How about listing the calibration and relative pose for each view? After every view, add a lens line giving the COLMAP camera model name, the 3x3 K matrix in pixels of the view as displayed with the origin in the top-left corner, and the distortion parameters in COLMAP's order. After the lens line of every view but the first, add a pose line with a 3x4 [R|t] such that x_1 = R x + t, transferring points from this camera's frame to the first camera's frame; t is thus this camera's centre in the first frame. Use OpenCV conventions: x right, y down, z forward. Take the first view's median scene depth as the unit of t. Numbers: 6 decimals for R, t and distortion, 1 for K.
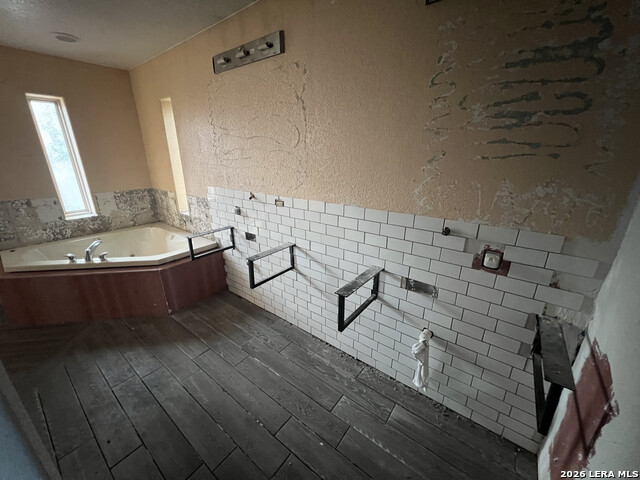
lens RADIAL K [[255.6, 0, 319.8], [0, 255.6, 239.8], [0, 0, 1]] dist [0.000274, -0.000059]
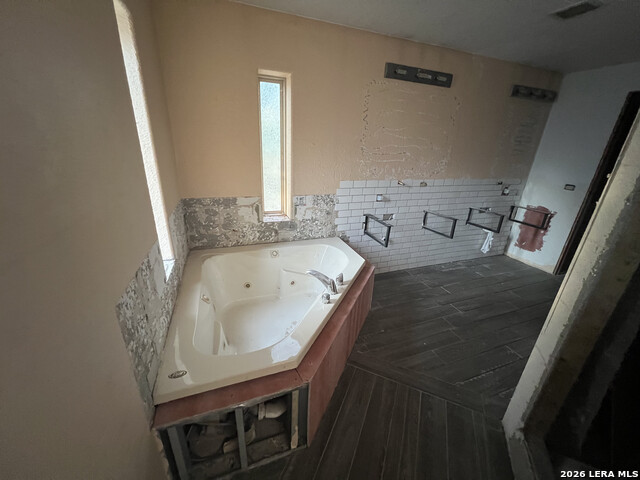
lens RADIAL K [[255.6, 0, 321.9], [0, 255.6, 239.4], [0, 0, 1]] dist [0.000274, -0.000059]
pose [[0.521572, -0.288964, 0.802784, -1.658079], [0.231277, 0.953558, 0.192974, -0.250755], [-0.821264, 0.085015, 0.564179, 0.655211]]
